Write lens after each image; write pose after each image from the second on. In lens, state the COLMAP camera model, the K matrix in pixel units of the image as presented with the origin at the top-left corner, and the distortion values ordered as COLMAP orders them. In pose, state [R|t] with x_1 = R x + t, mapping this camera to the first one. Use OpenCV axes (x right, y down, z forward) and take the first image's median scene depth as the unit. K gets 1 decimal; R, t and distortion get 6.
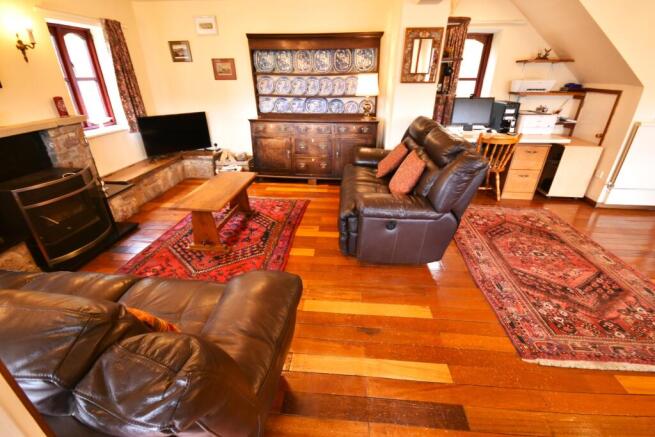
lens RADIAL K [[292.0, 0, 326.1], [0, 292.0, 215.0], [0, 0, 1]] dist [-0.007867, -0.001429]
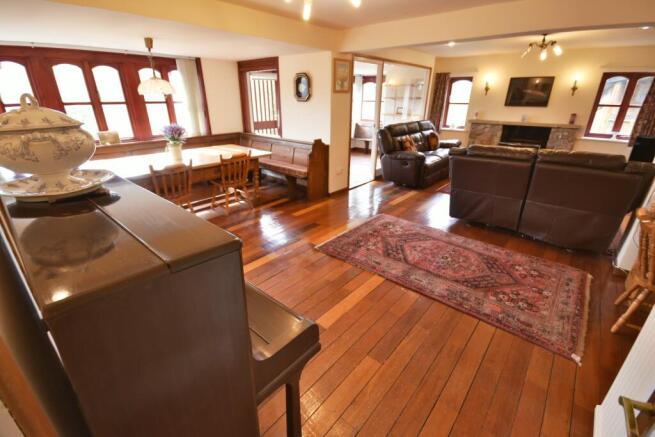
lens RADIAL K [[292.0, 0, 328.0], [0, 292.0, 219.1], [0, 0, 1]] dist [-0.007867, -0.001429]
pose [[-0.582739, 0.310754, -0.750897, 2.048071], [-0.355517, 0.733406, 0.579416, -0.536907], [0.730768, 0.604606, -0.316906, 1.060670]]
